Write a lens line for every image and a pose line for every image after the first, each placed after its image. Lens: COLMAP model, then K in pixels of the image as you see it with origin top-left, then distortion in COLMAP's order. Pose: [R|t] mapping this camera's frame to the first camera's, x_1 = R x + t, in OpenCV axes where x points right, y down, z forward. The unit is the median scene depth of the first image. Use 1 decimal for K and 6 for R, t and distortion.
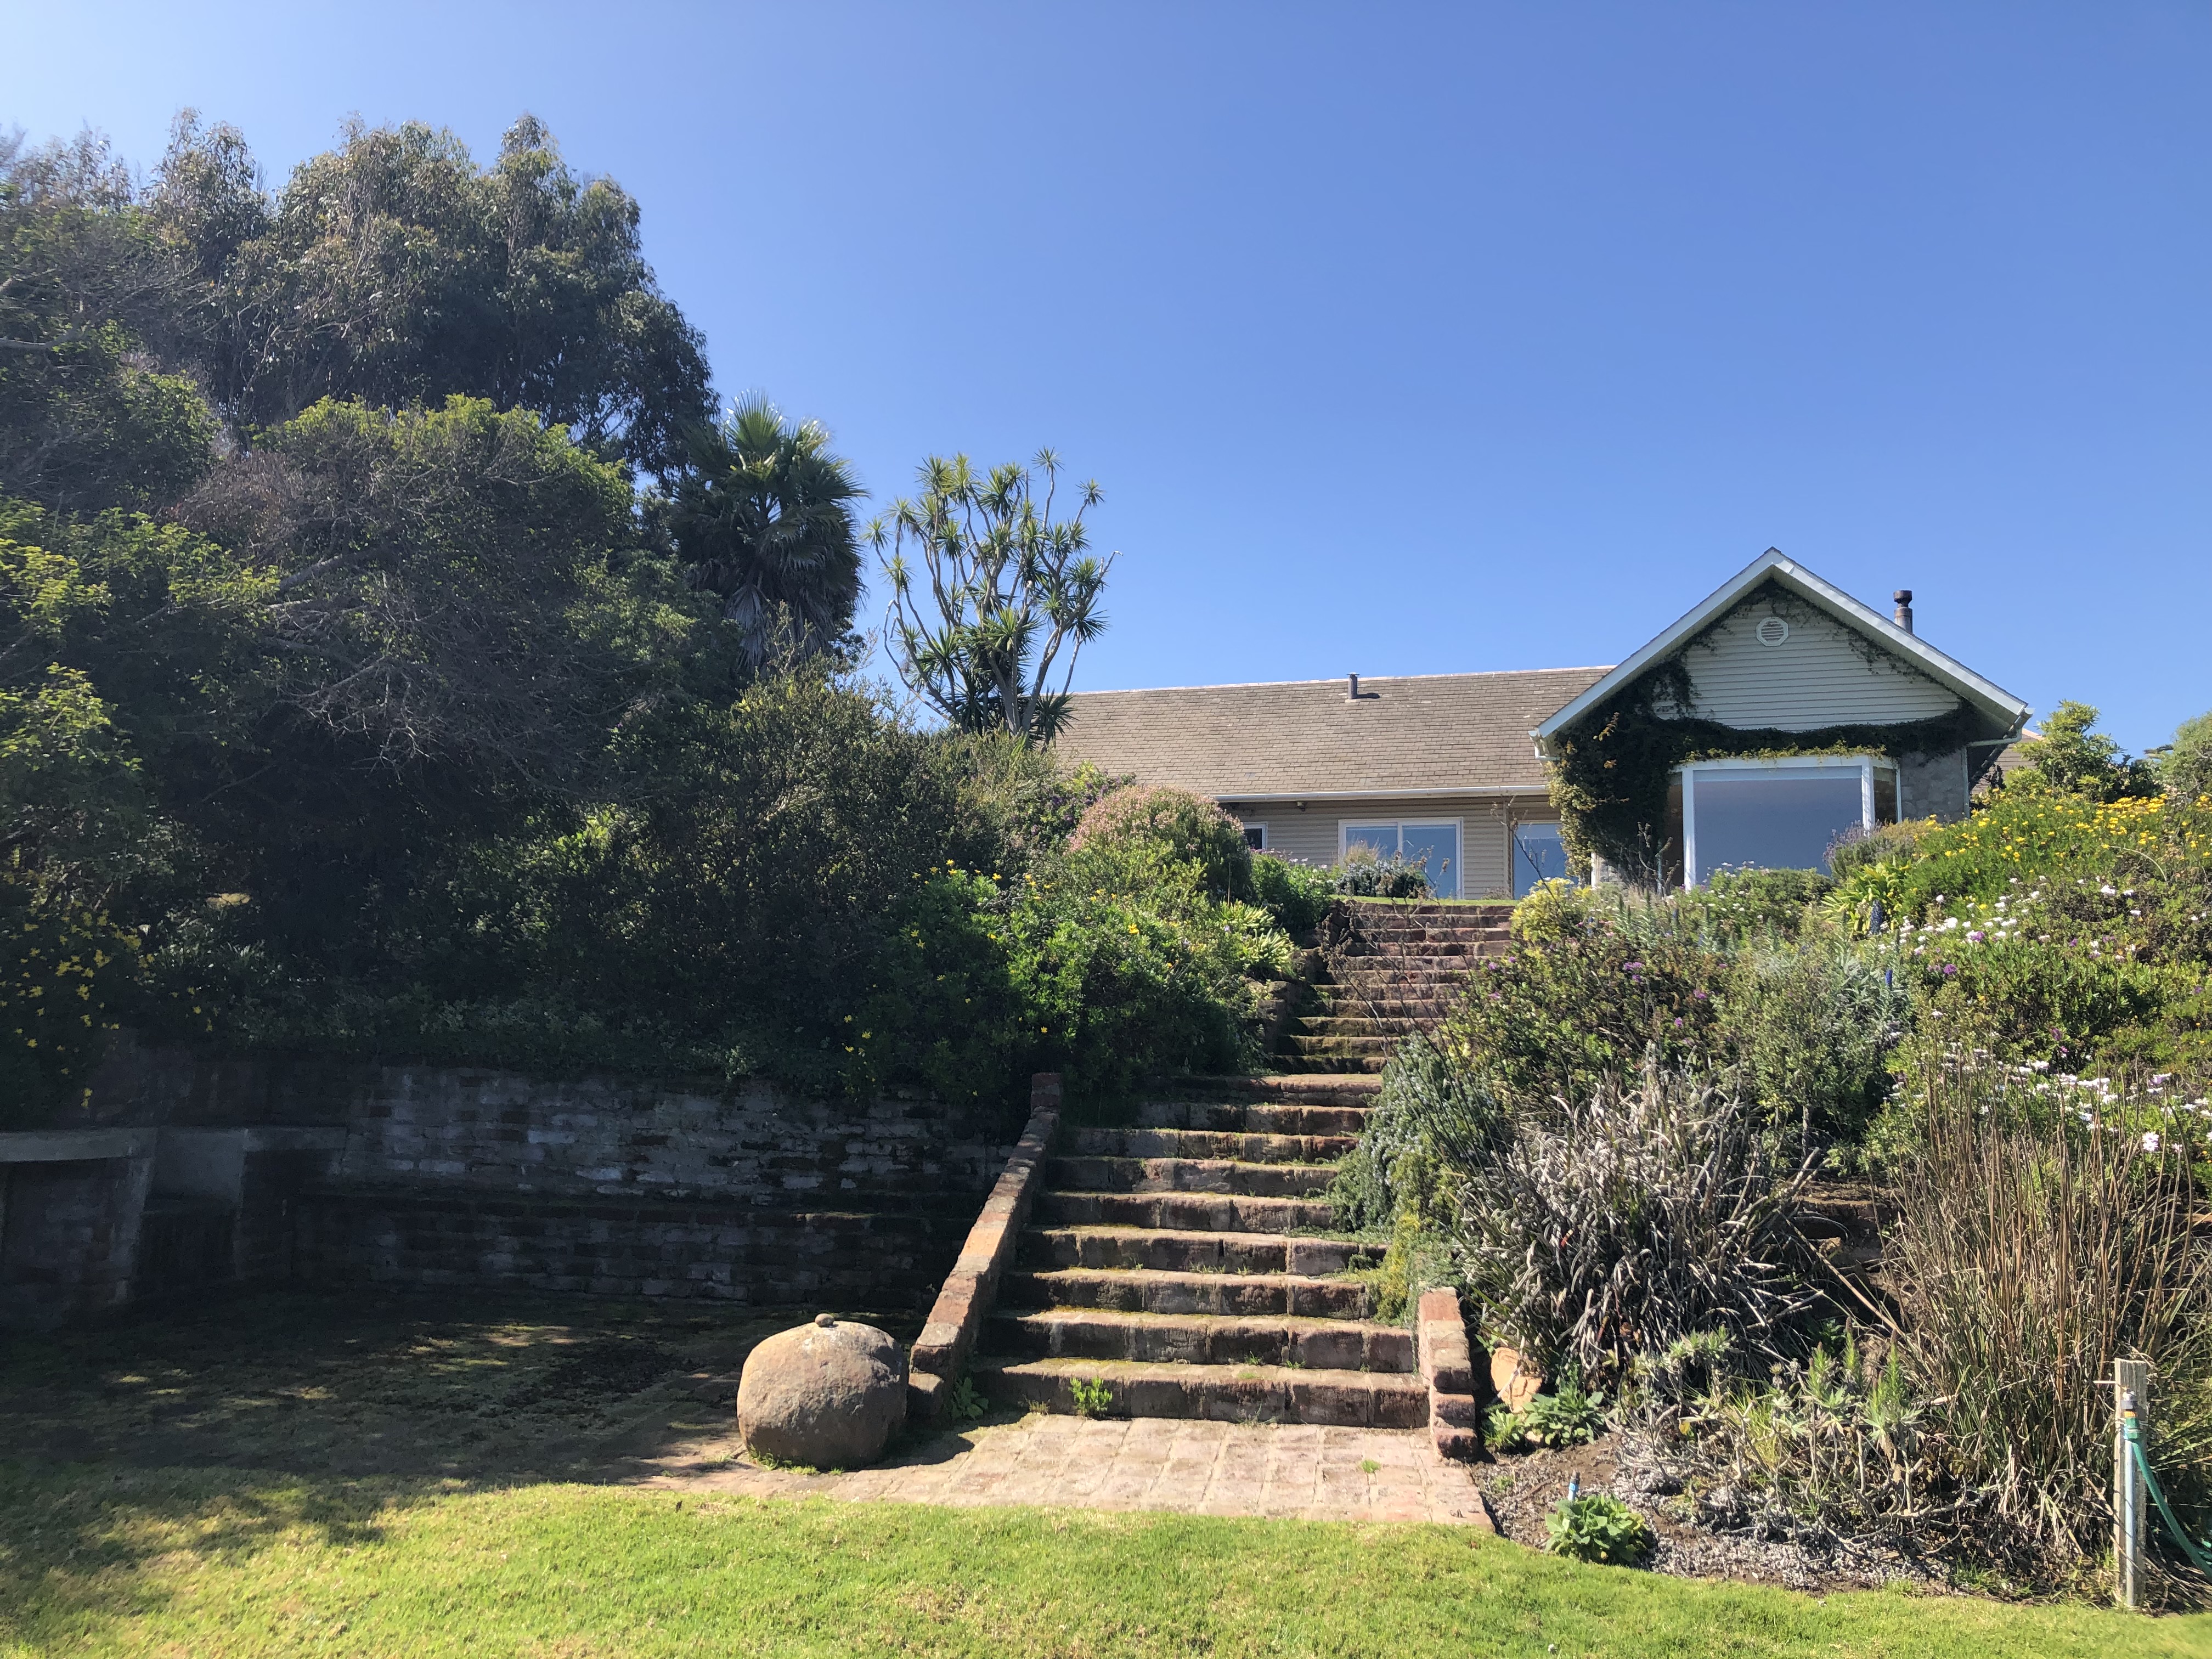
lens RADIAL K [[1818.9, 0, 1060.6], [0, 1818.9, 828.0], [0, 0, 1]] dist [0.038681, -0.013715]
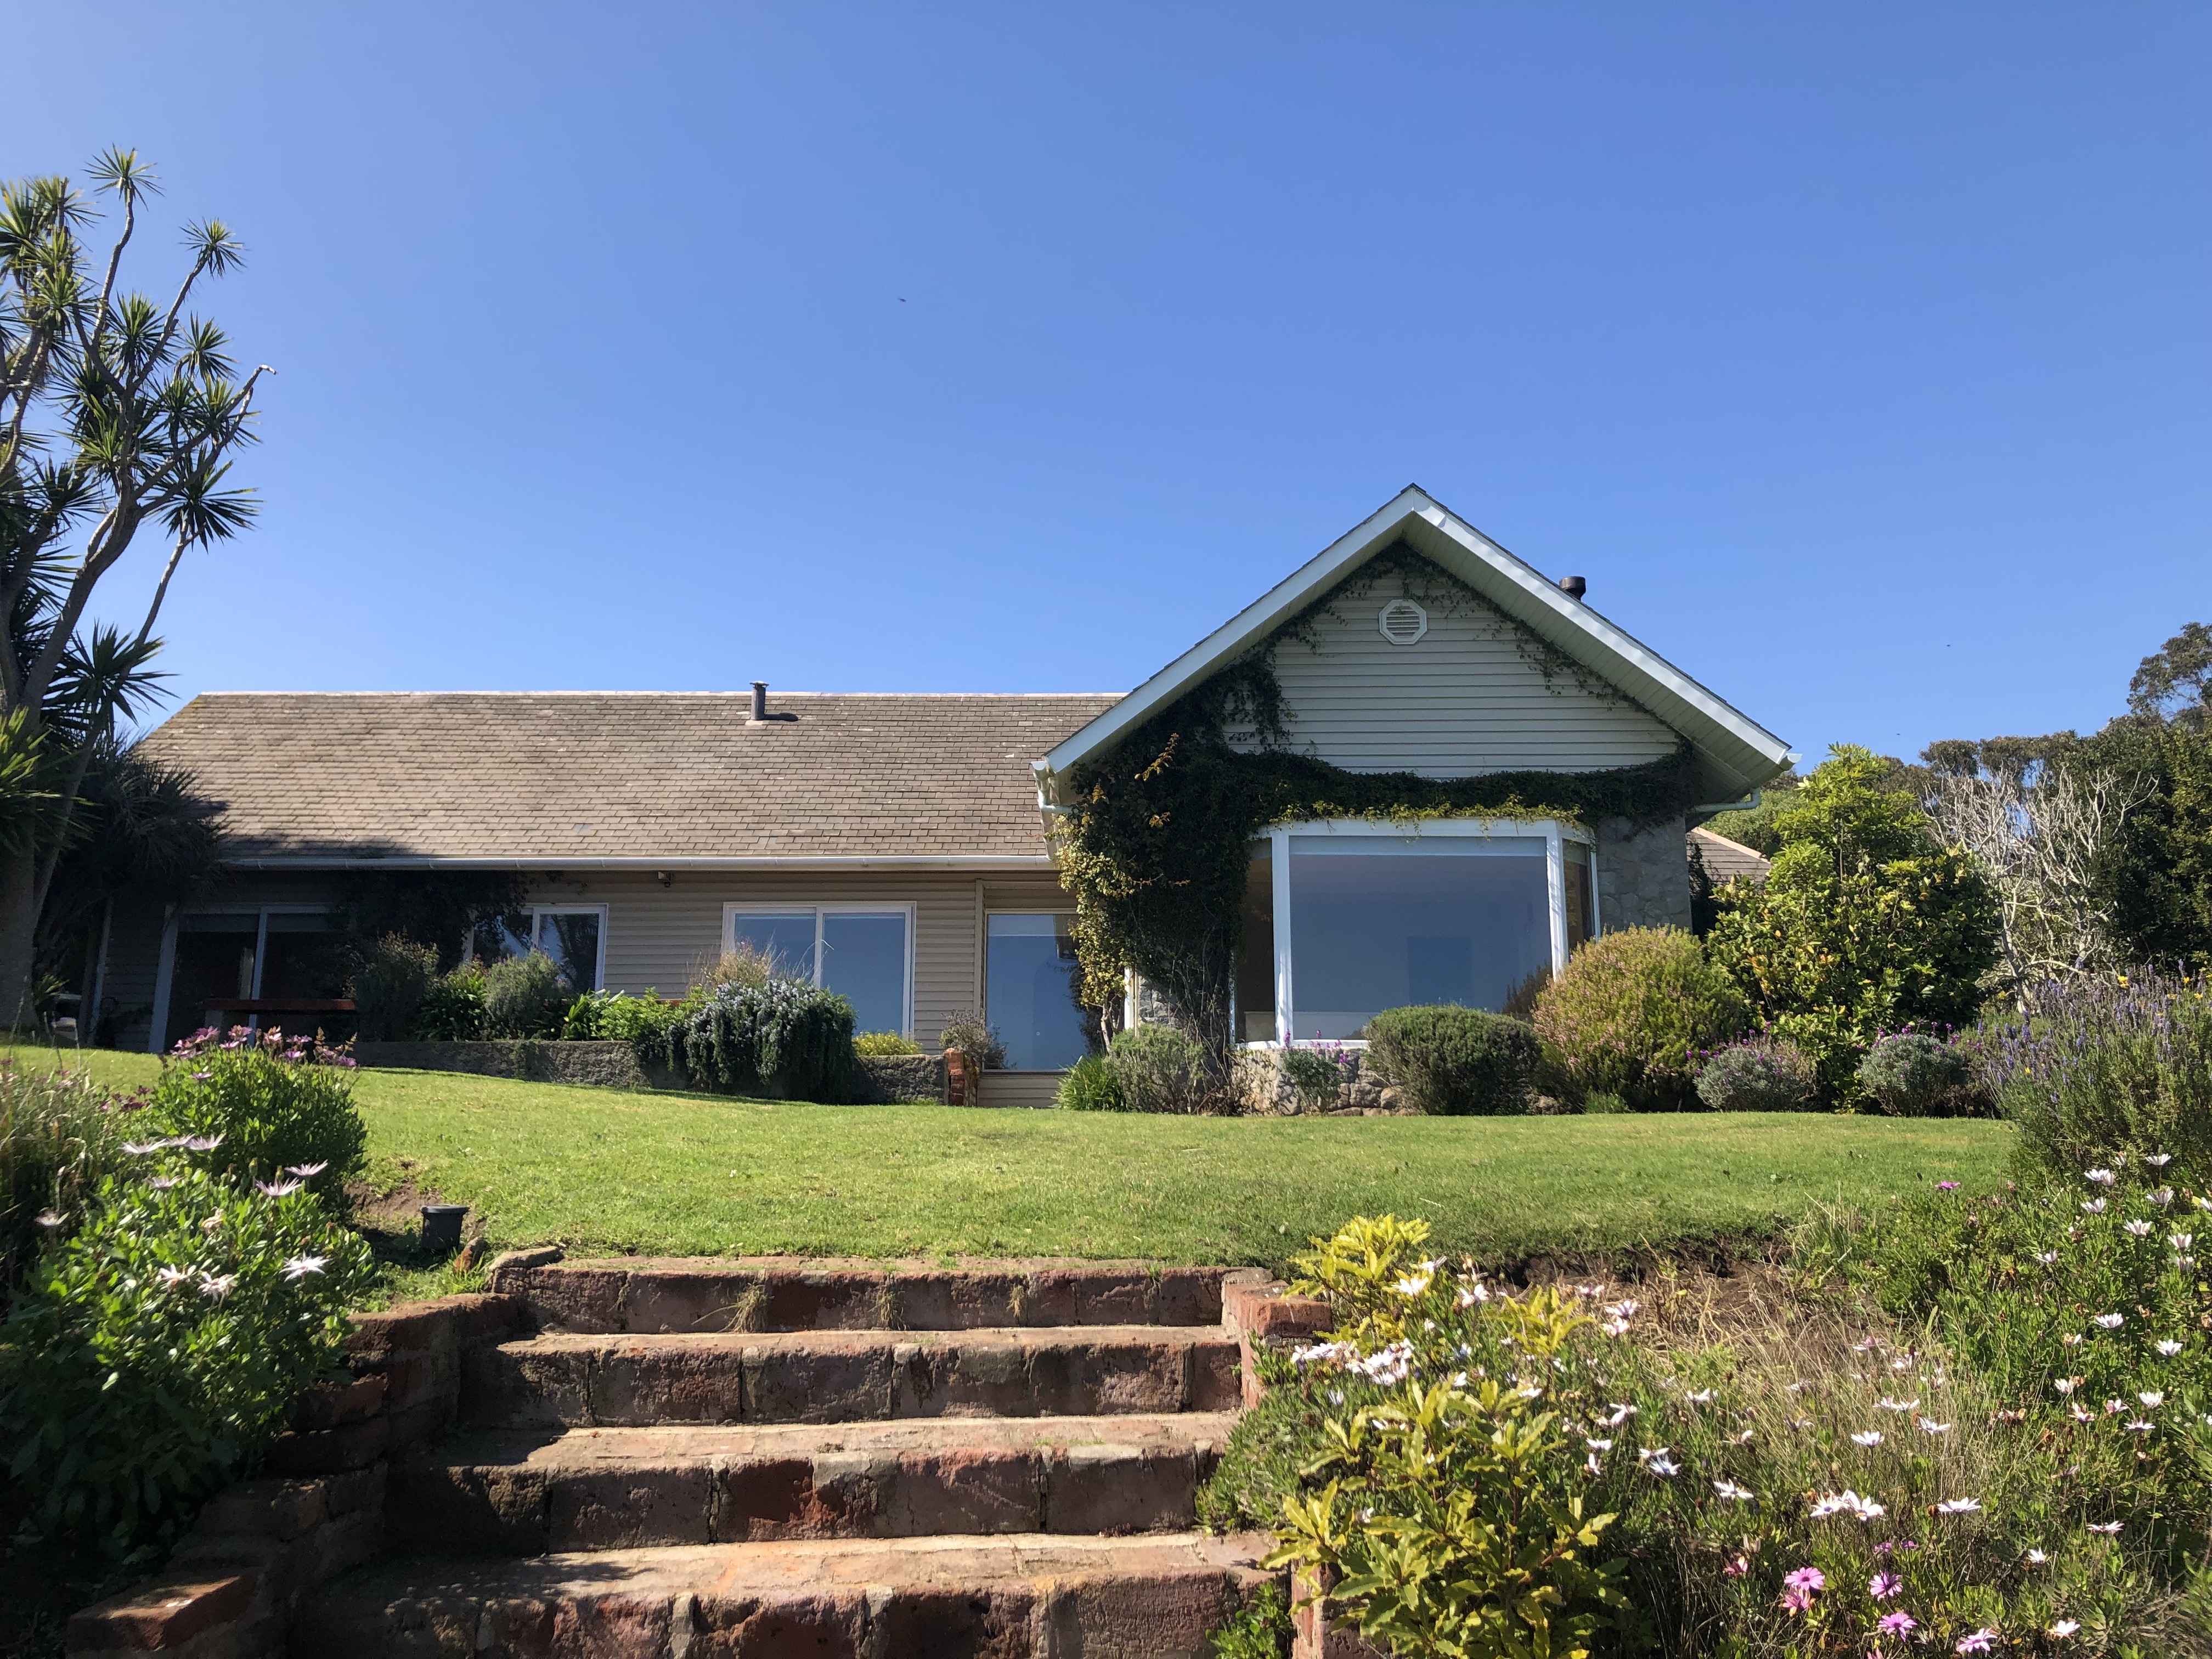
lens RADIAL K [[1818.9, 0, 1094.6], [0, 1818.9, 829.8], [0, 0, 1]] dist [0.038681, -0.013715]
pose [[0.948314, 0.034053, 0.315500, 0.089837], [-0.021157, 0.998798, -0.044213, -0.005195], [-0.316626, 0.035253, 0.947895, 0.432500]]
